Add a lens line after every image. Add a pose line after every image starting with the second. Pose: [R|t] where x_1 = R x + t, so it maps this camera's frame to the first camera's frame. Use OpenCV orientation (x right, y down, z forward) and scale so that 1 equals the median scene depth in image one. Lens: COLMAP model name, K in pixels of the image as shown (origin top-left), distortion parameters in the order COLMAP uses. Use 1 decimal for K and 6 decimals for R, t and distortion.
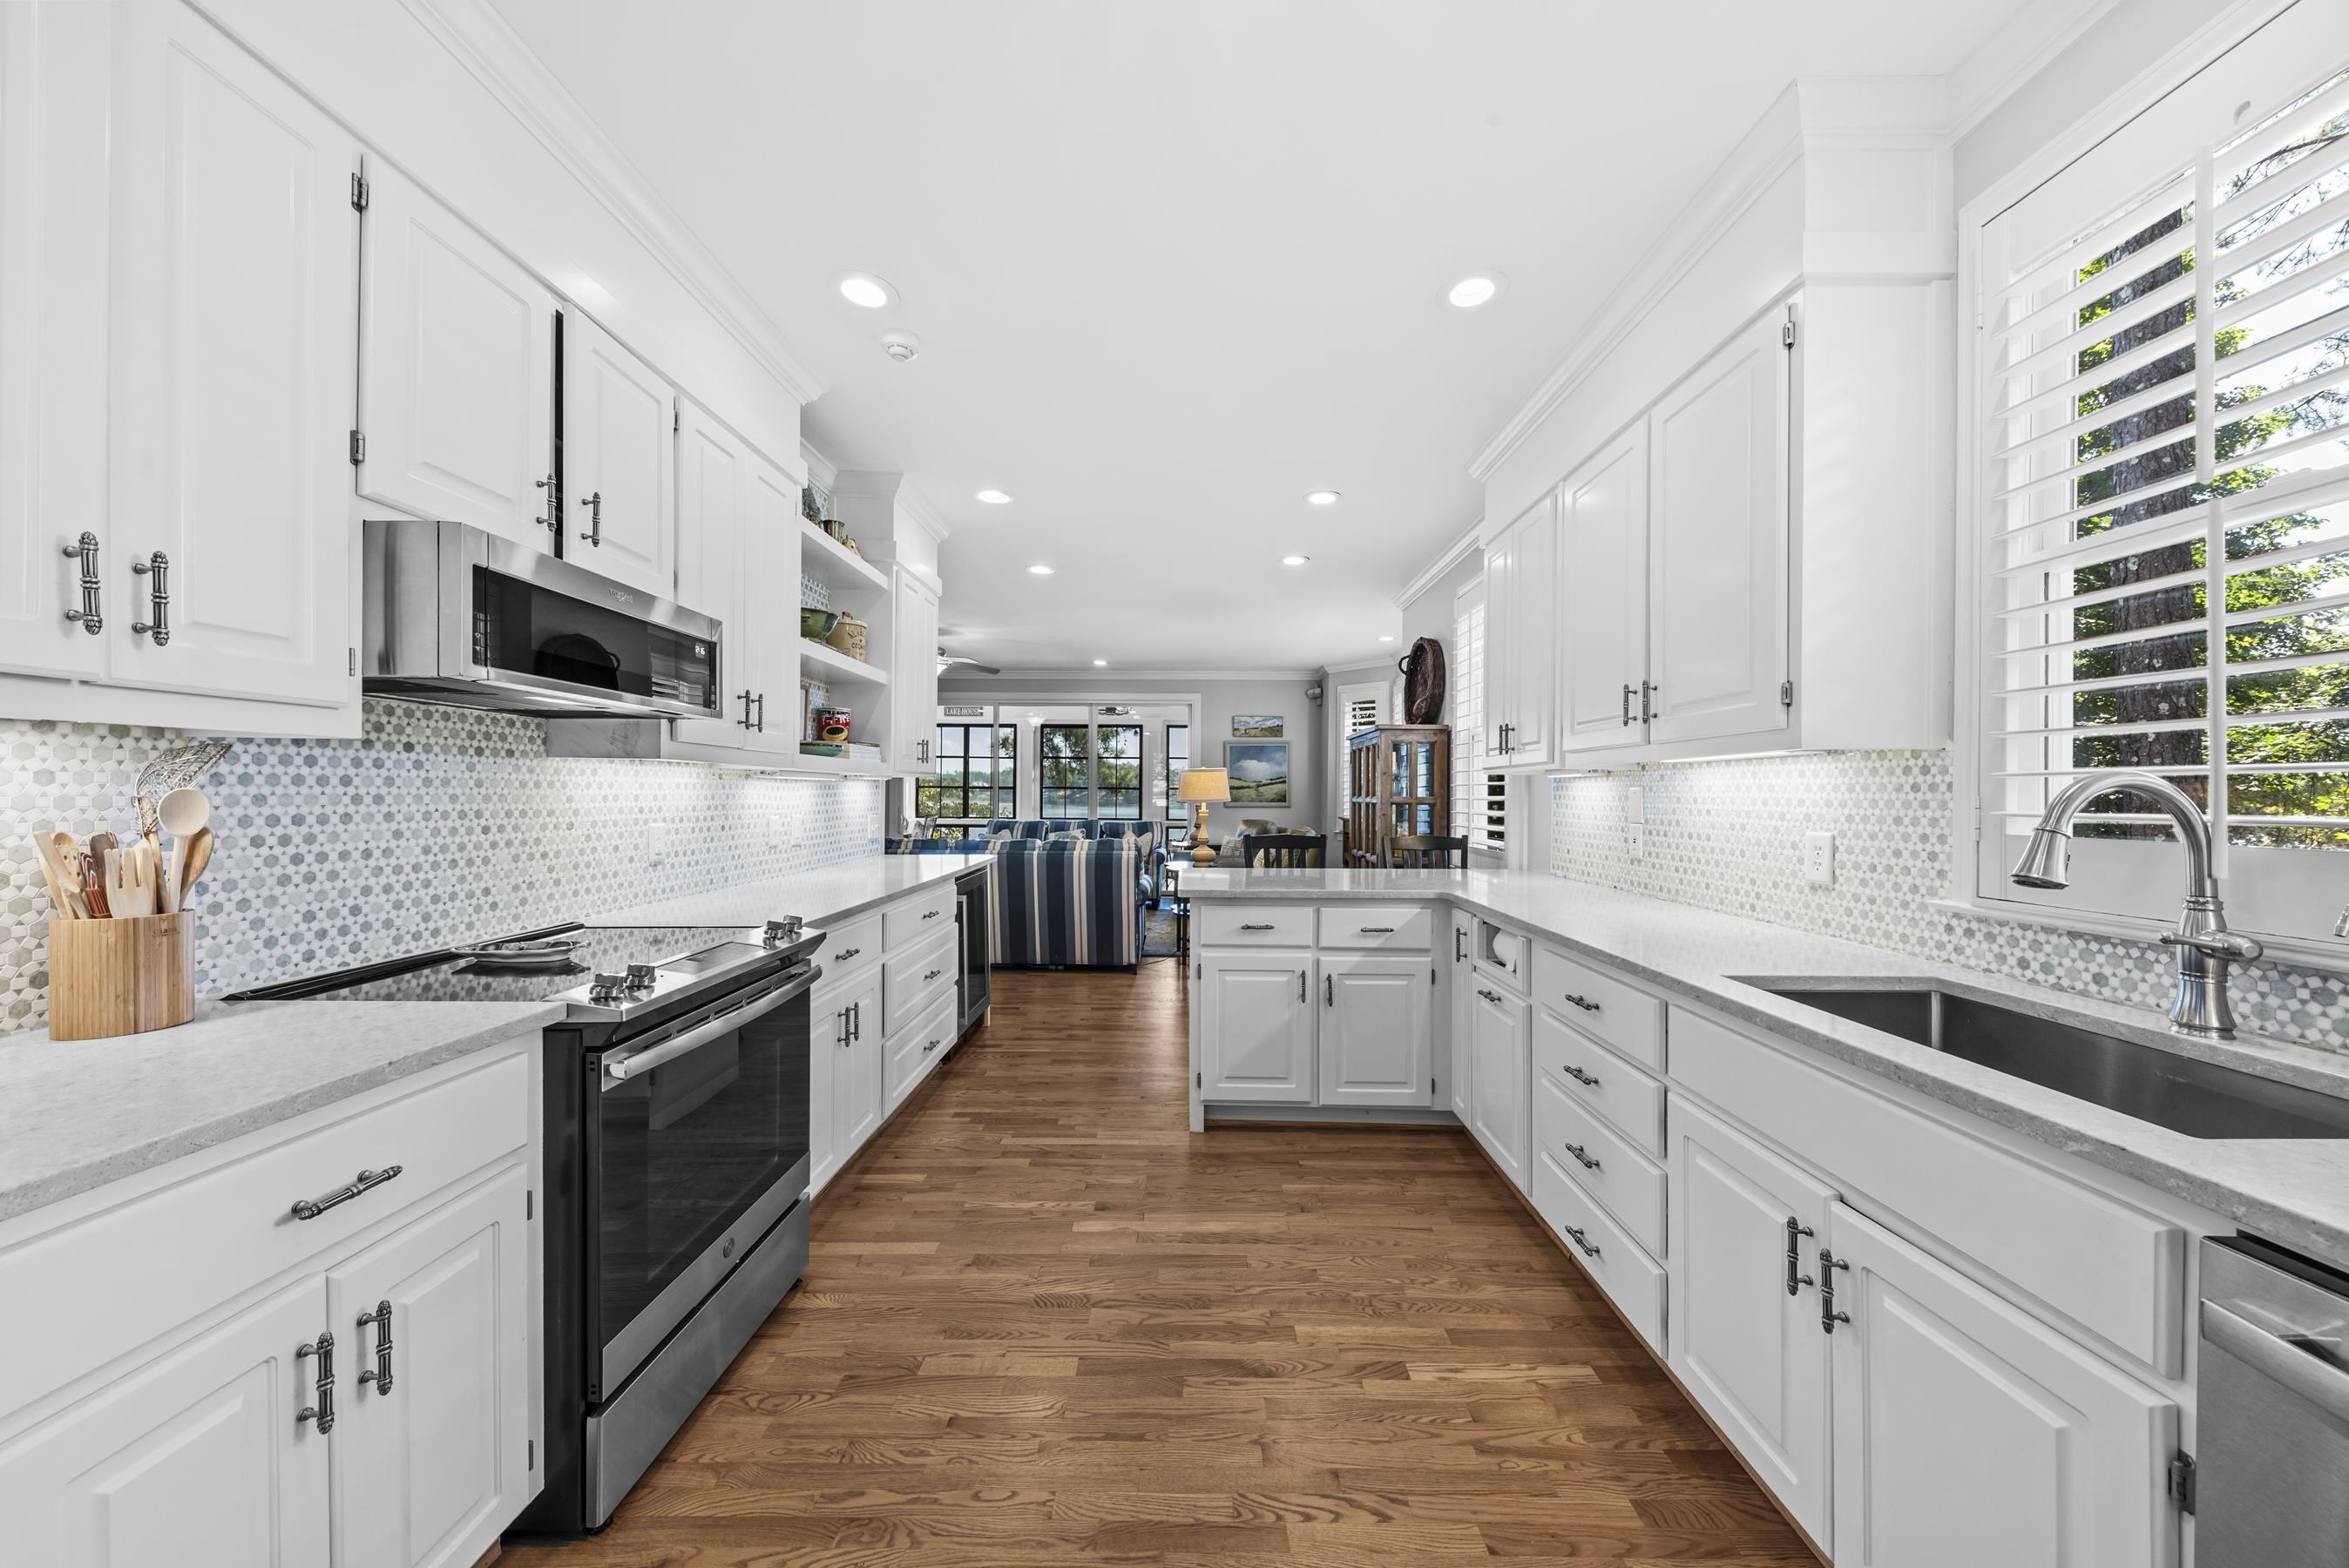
lens RADIAL K [[800.4, 0, 1183.9], [0, 800.4, 793.9], [0, 0, 1]] dist [0.016656, -0.005143]
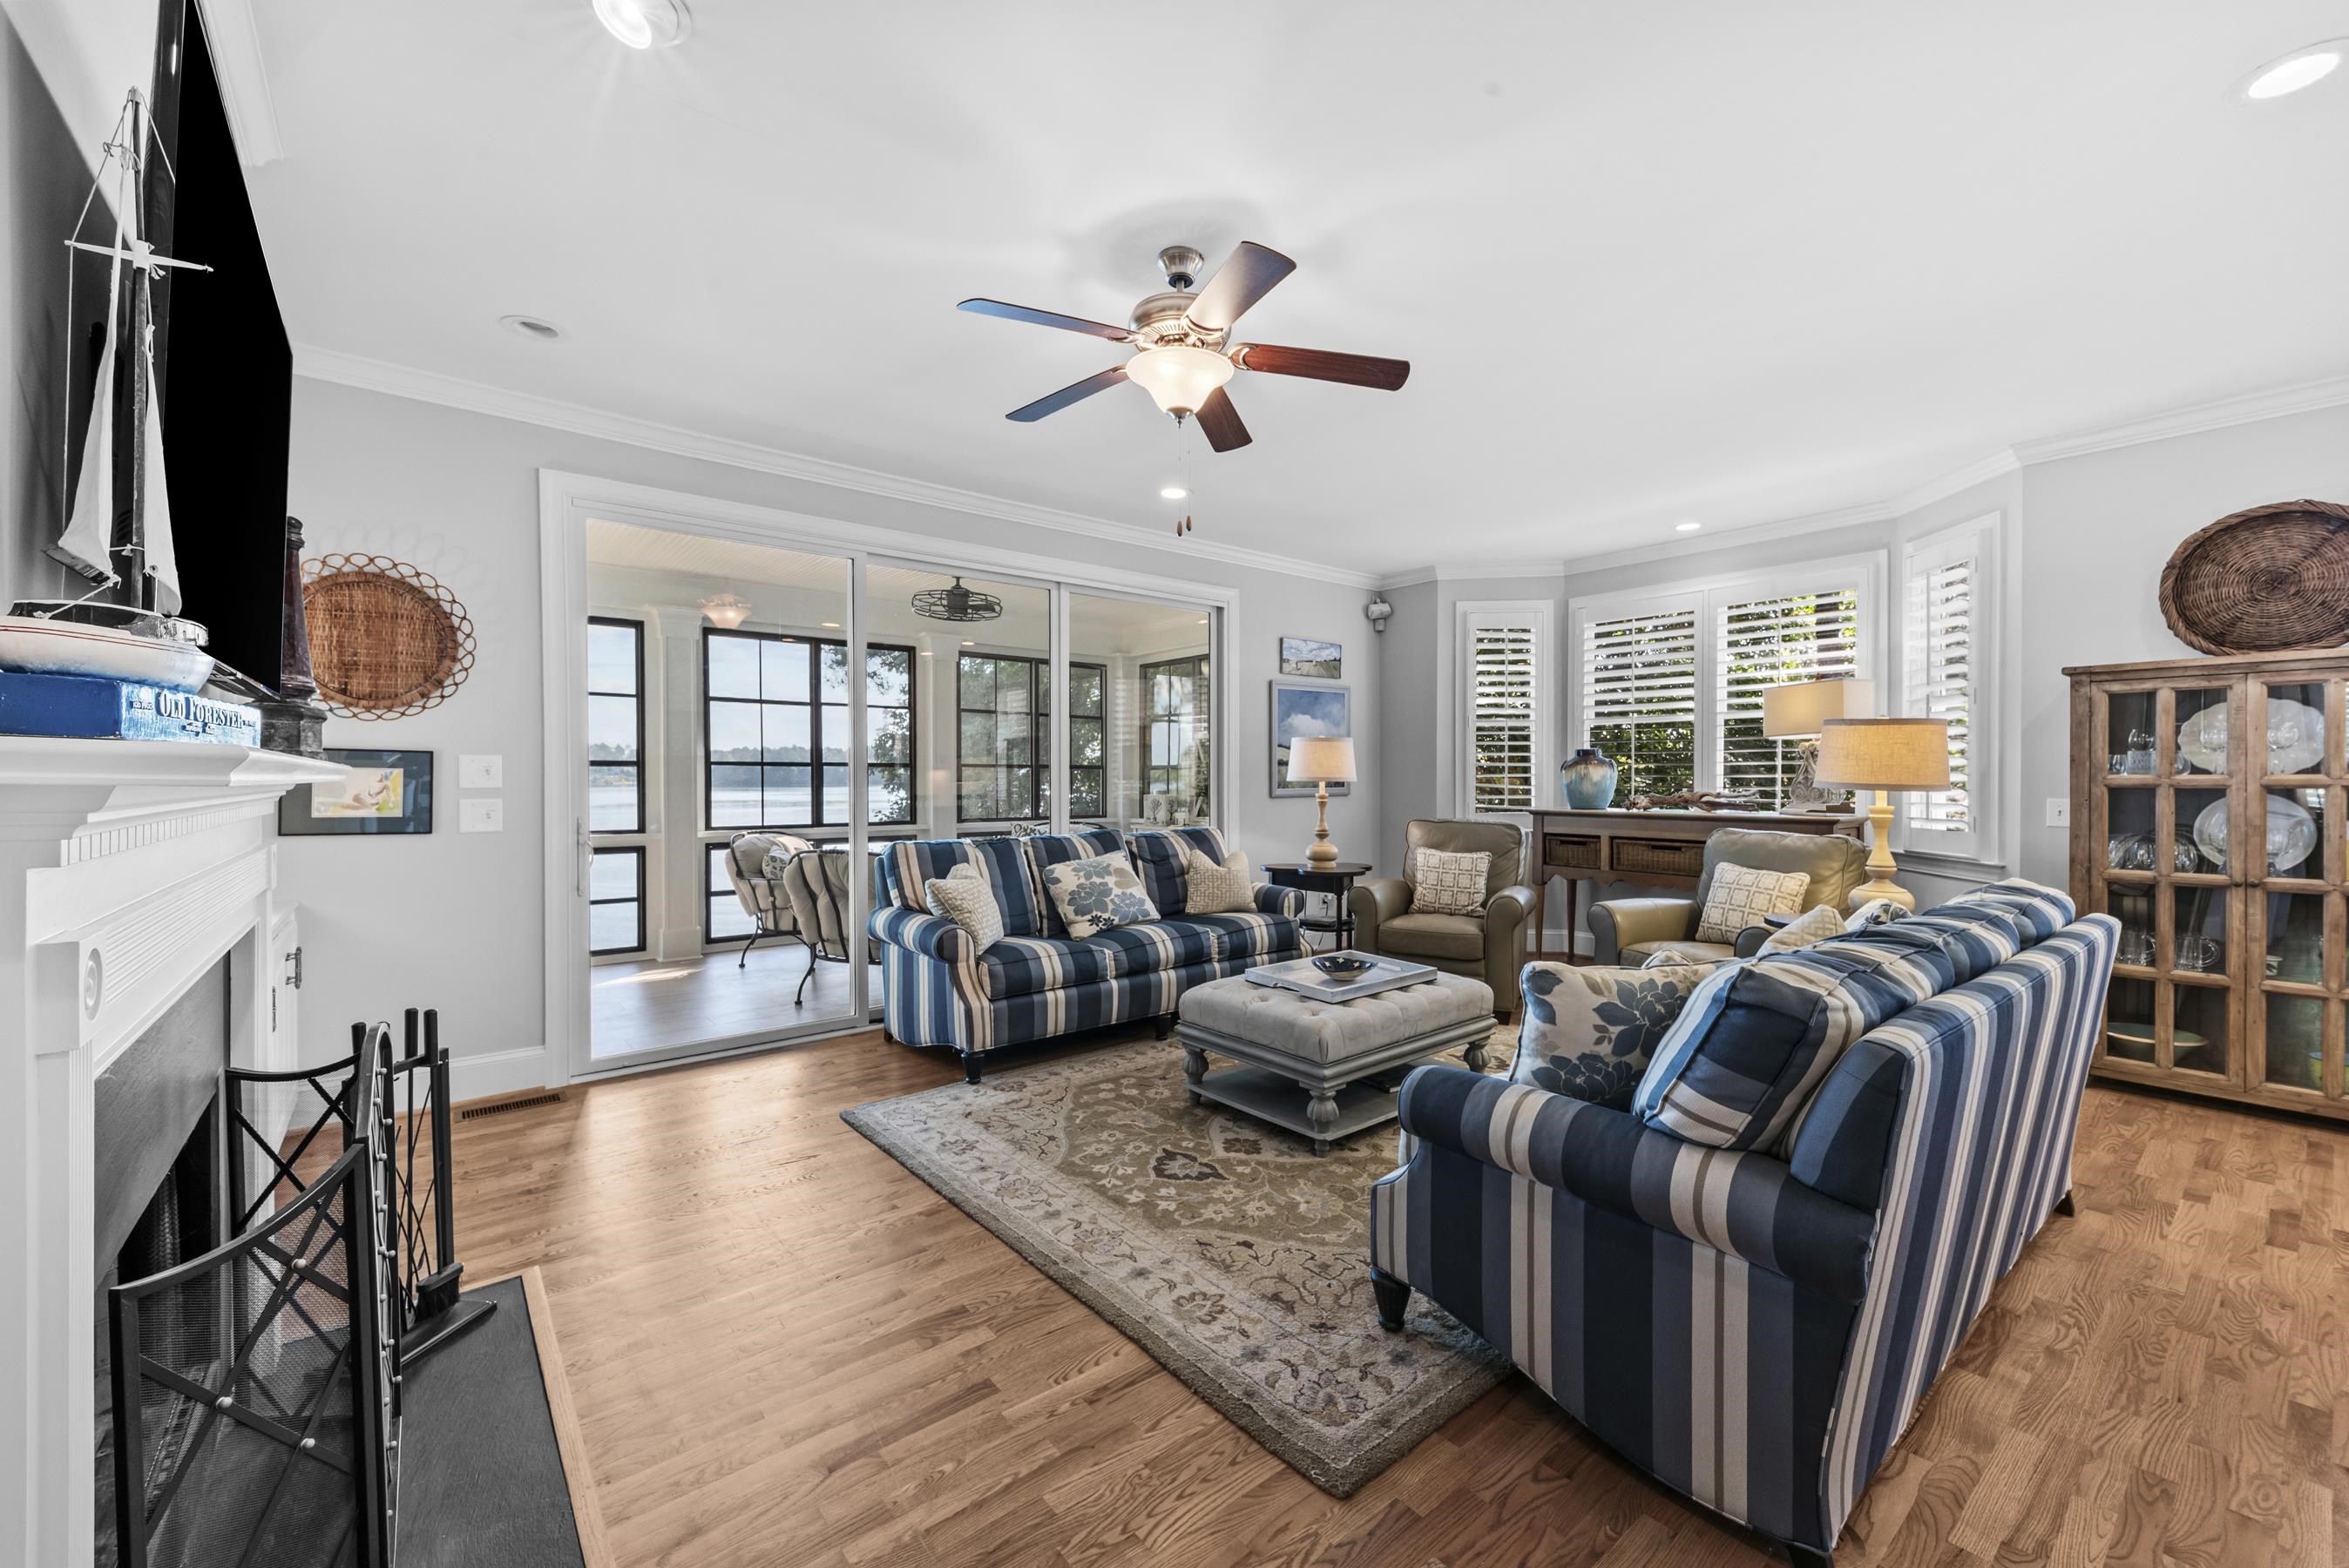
lens RADIAL K [[930.3, 0, 1174.5], [0, 930.3, 784.0], [0, 0, 1]] dist [0.015123, 0.000078]
pose [[0.776018, -0.014027, 0.630555, -1.913101], [0.006003, 0.999872, 0.014855, -0.010497], [-0.630682, -0.007743, 0.776003, 2.441168]]
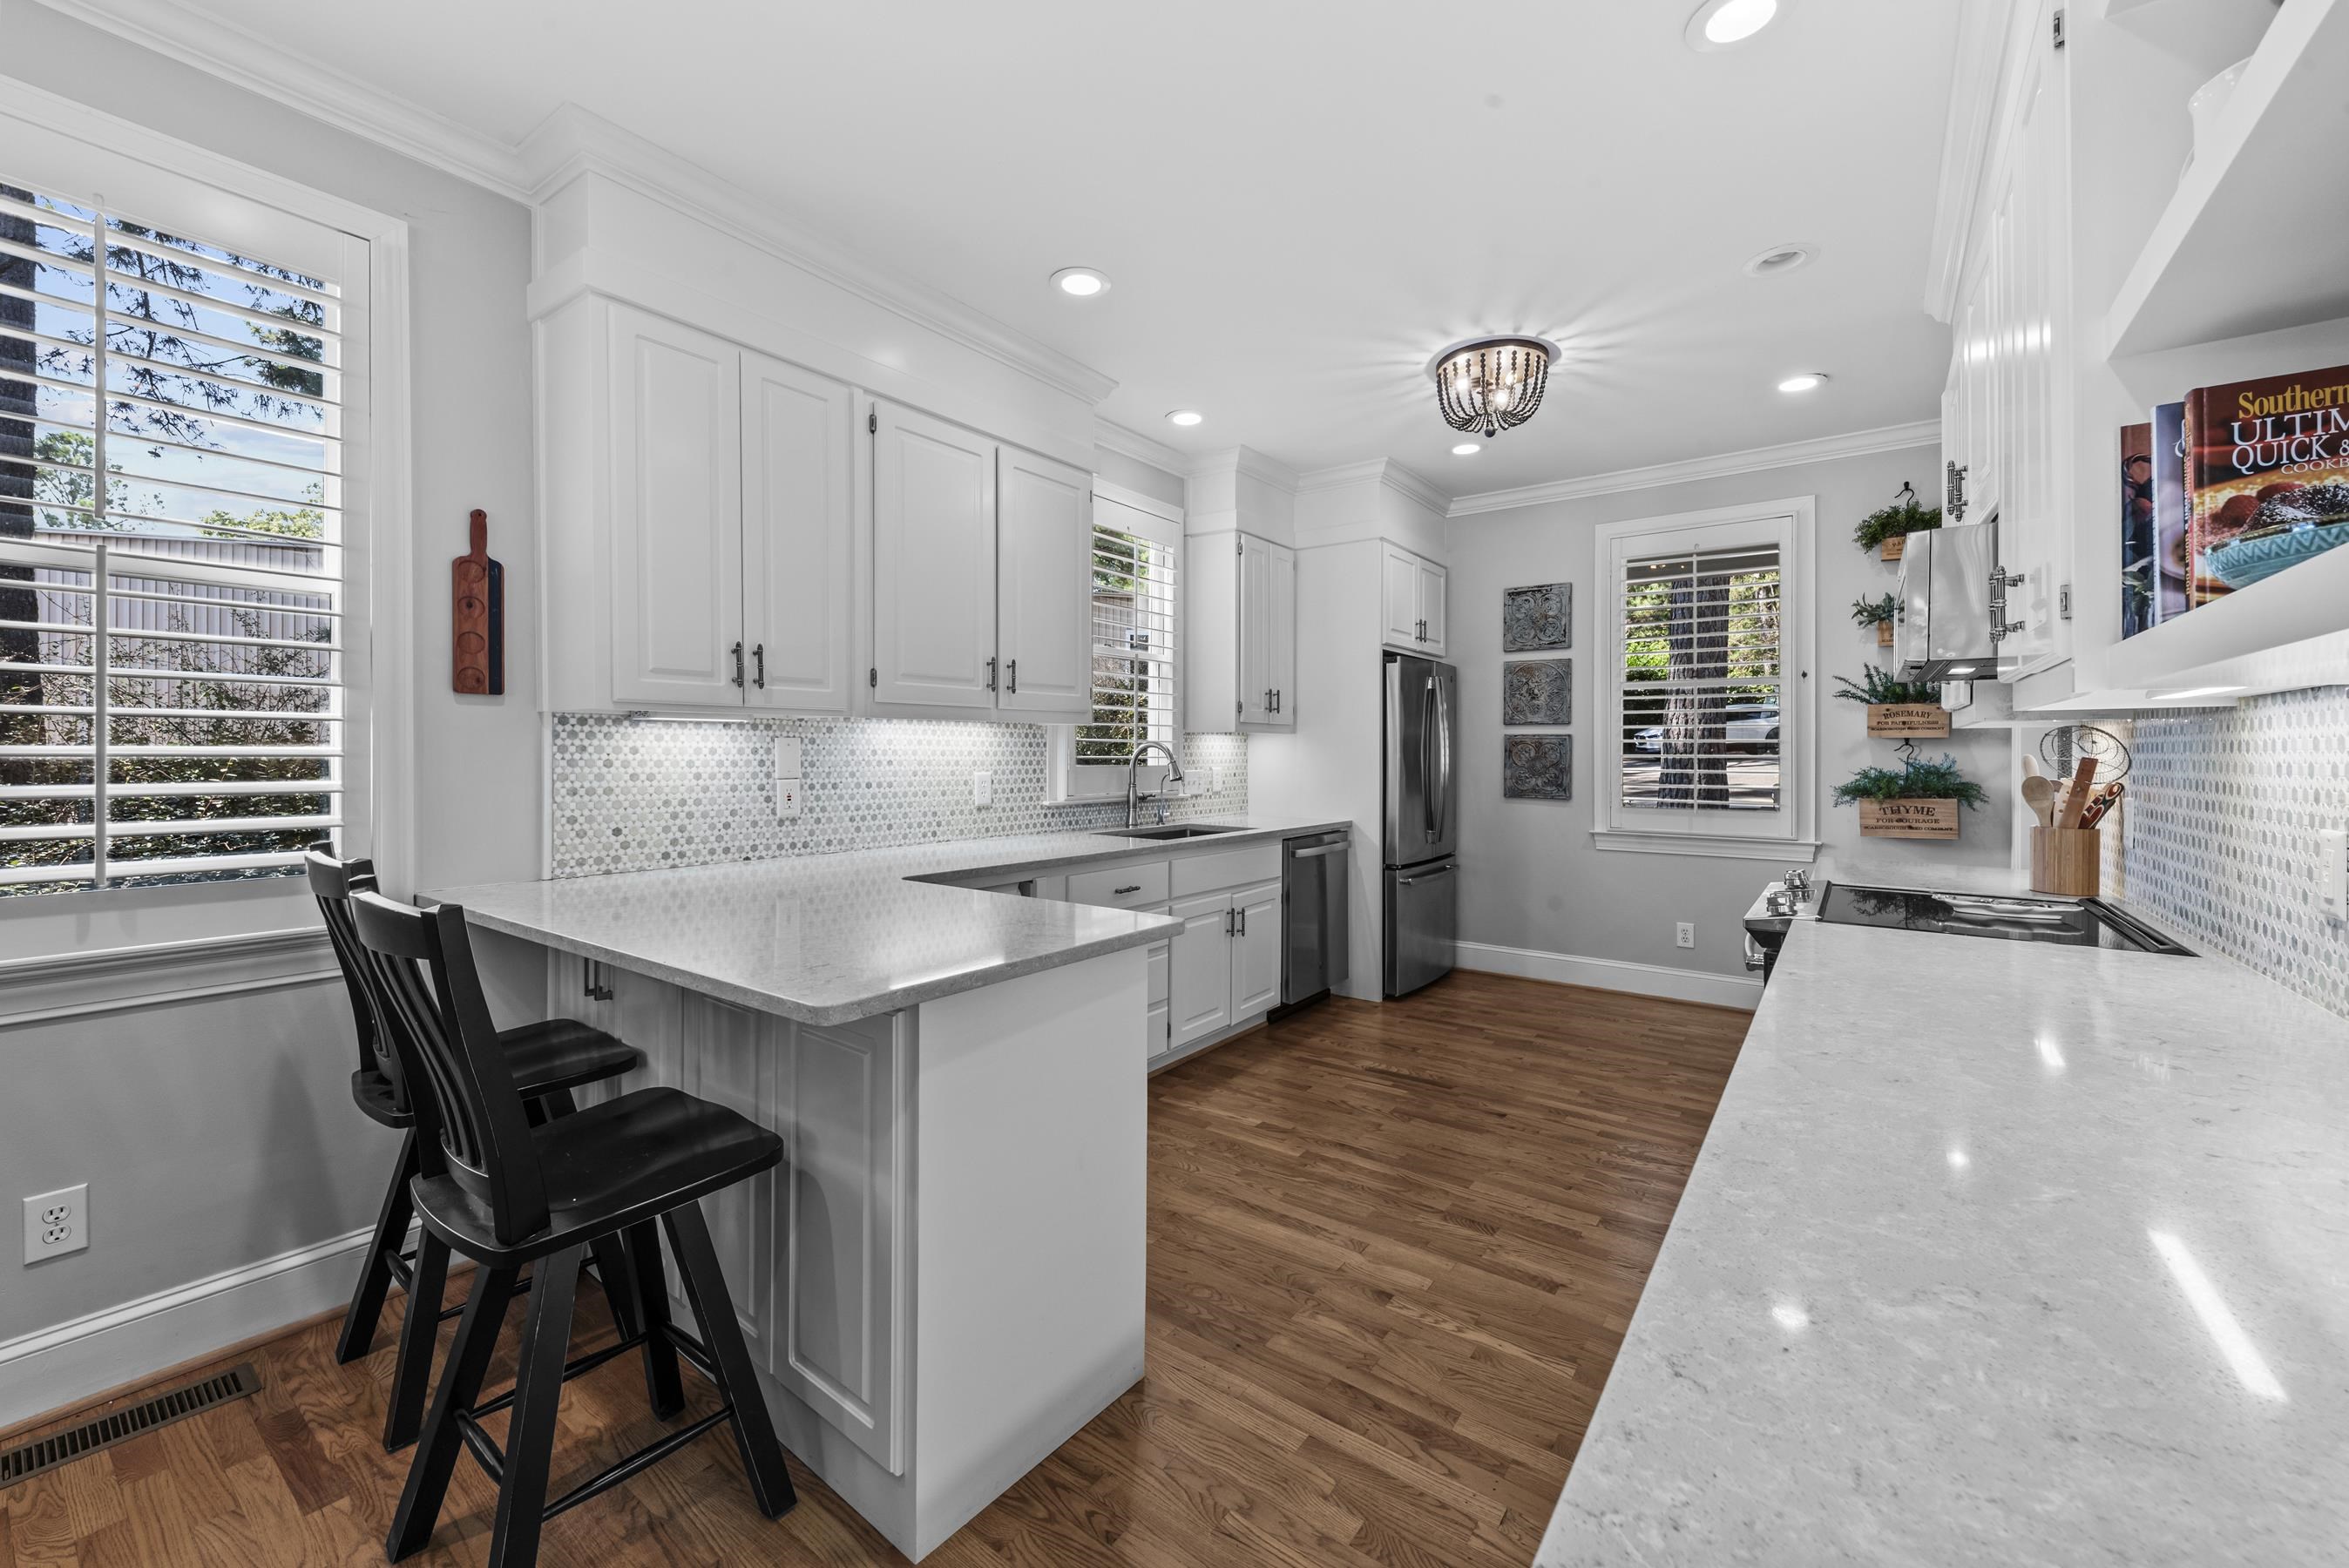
lens RADIAL K [[921.8, 0, 1178.9], [0, 921.8, 748.4], [0, 0, 1]] dist [0.000003, -0.000241]
pose [[-0.810537, -0.007974, 0.585633, -0.526280], [-0.010126, 0.999949, -0.000399, -0.001351], [-0.585600, -0.006254, -0.810576, 2.120691]]
